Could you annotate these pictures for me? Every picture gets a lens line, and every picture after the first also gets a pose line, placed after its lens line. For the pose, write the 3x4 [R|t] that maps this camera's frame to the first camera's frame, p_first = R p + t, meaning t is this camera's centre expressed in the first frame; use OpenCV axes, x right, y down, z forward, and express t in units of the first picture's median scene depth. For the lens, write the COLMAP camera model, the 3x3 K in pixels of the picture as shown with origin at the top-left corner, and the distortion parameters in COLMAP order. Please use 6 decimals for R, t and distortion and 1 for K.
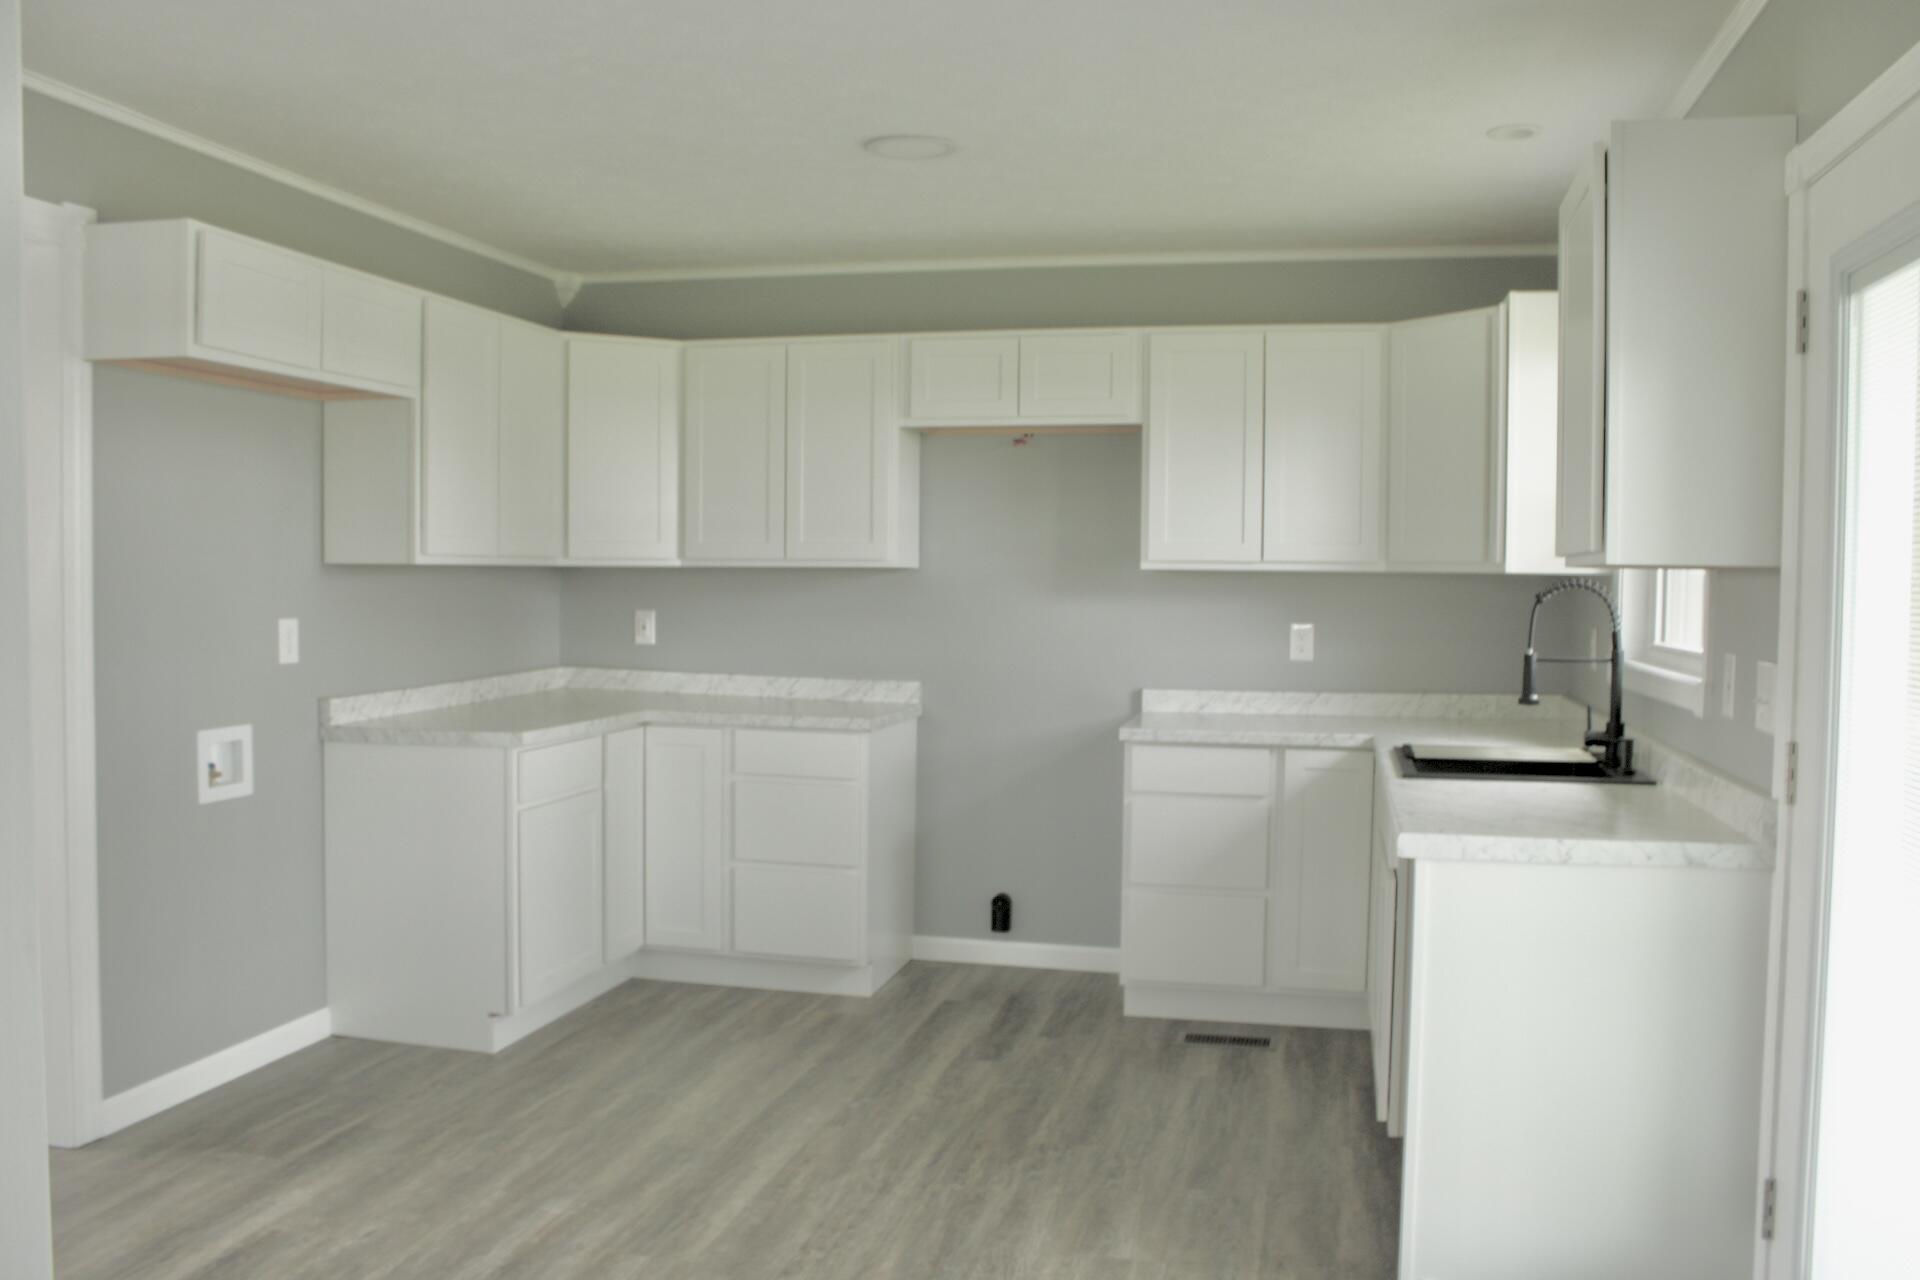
lens RADIAL K [[1573.7, 0, 960.0], [0, 1573.7, 640.0], [0, 0, 1]] dist [-0.131478, 0.001533]
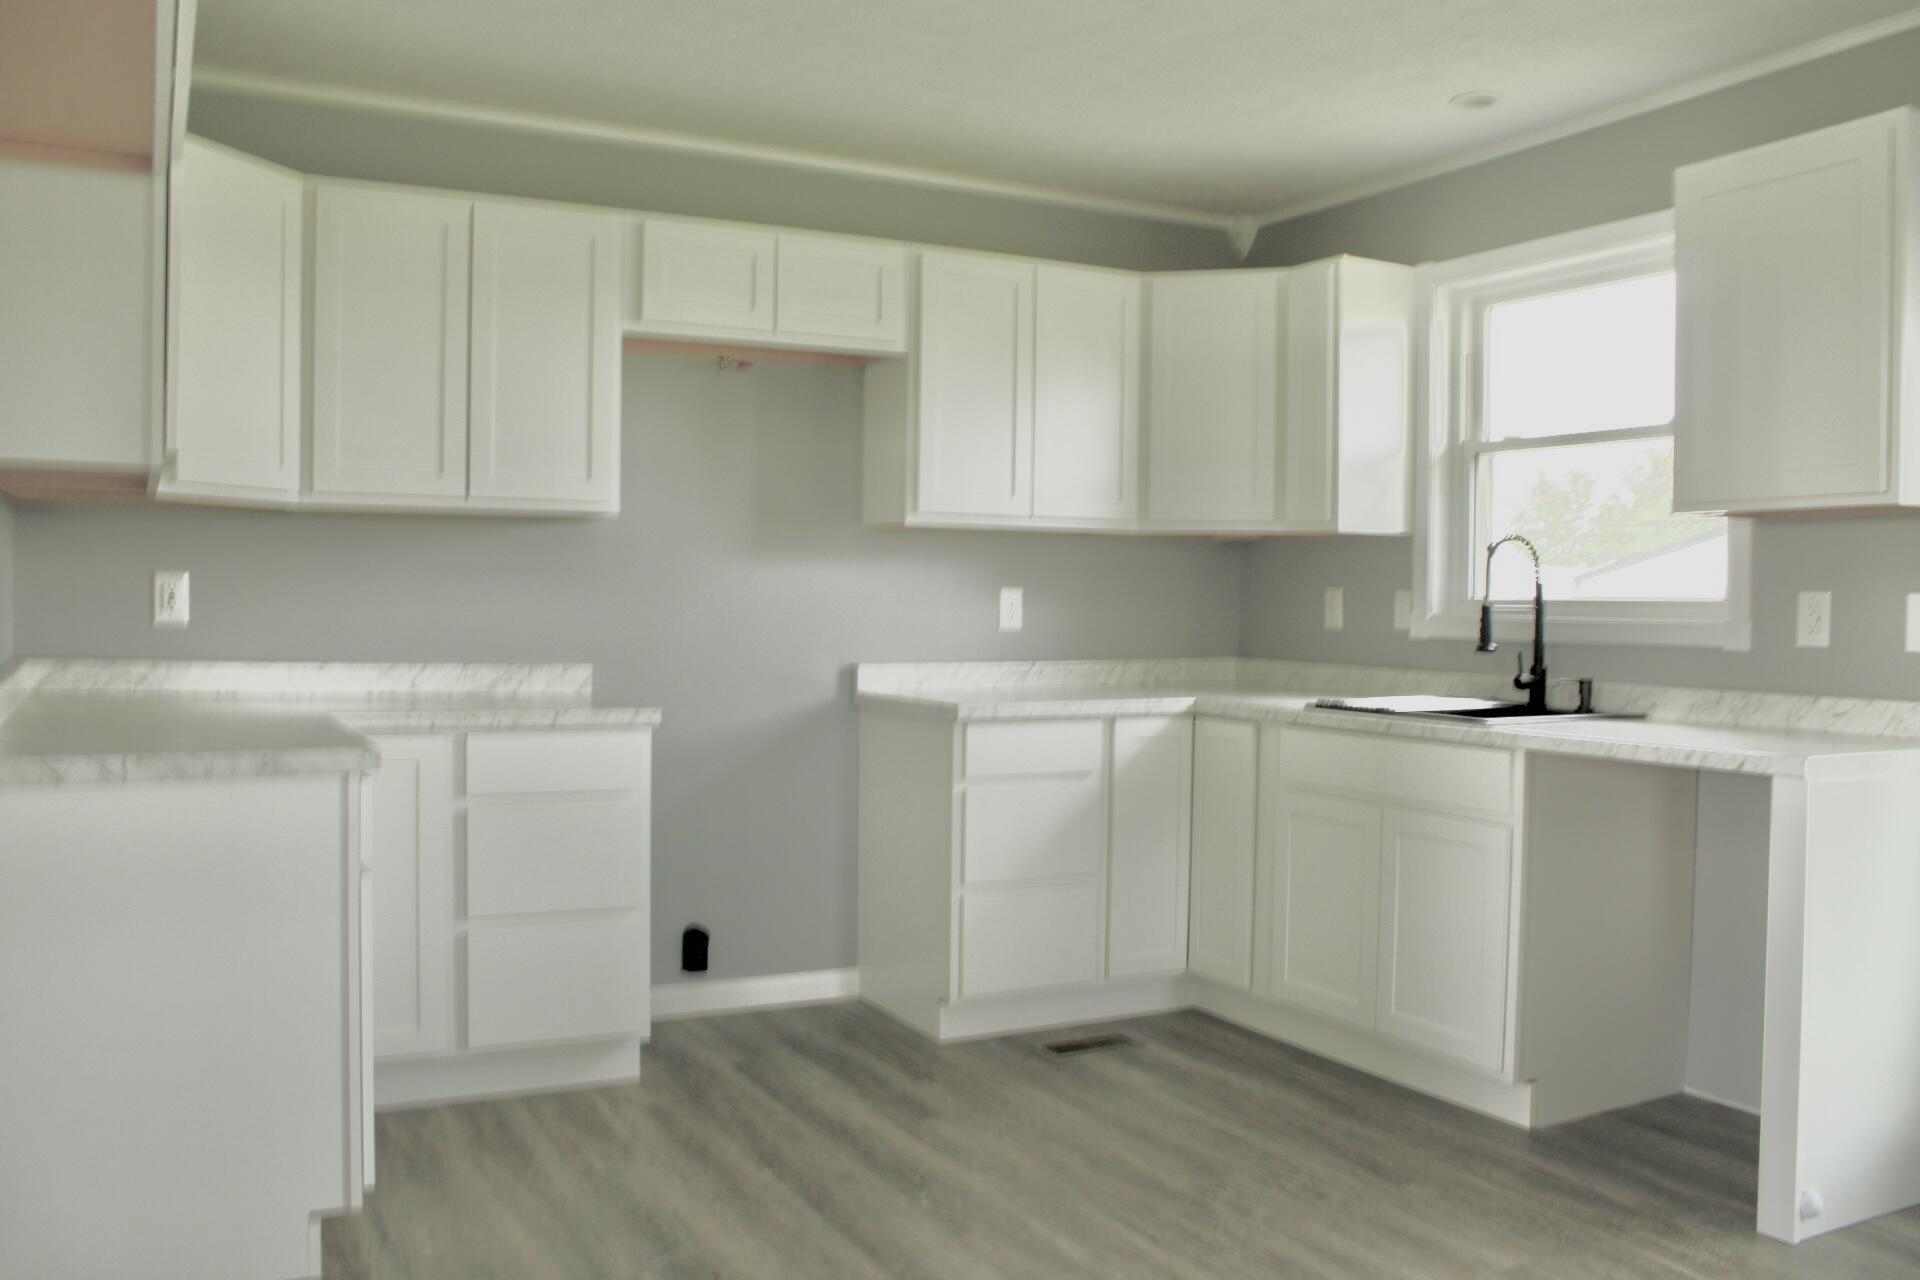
lens RADIAL K [[1603.2, 0, 960.0], [0, 1603.2, 640.0], [0, 0, 1]] dist [-0.128596, 0.011093]
pose [[0.757755, -0.017410, 0.652307, -0.439383], [0.019664, 0.999799, 0.003841, 0.016316], [-0.652243, 0.009917, 0.757945, 0.318732]]
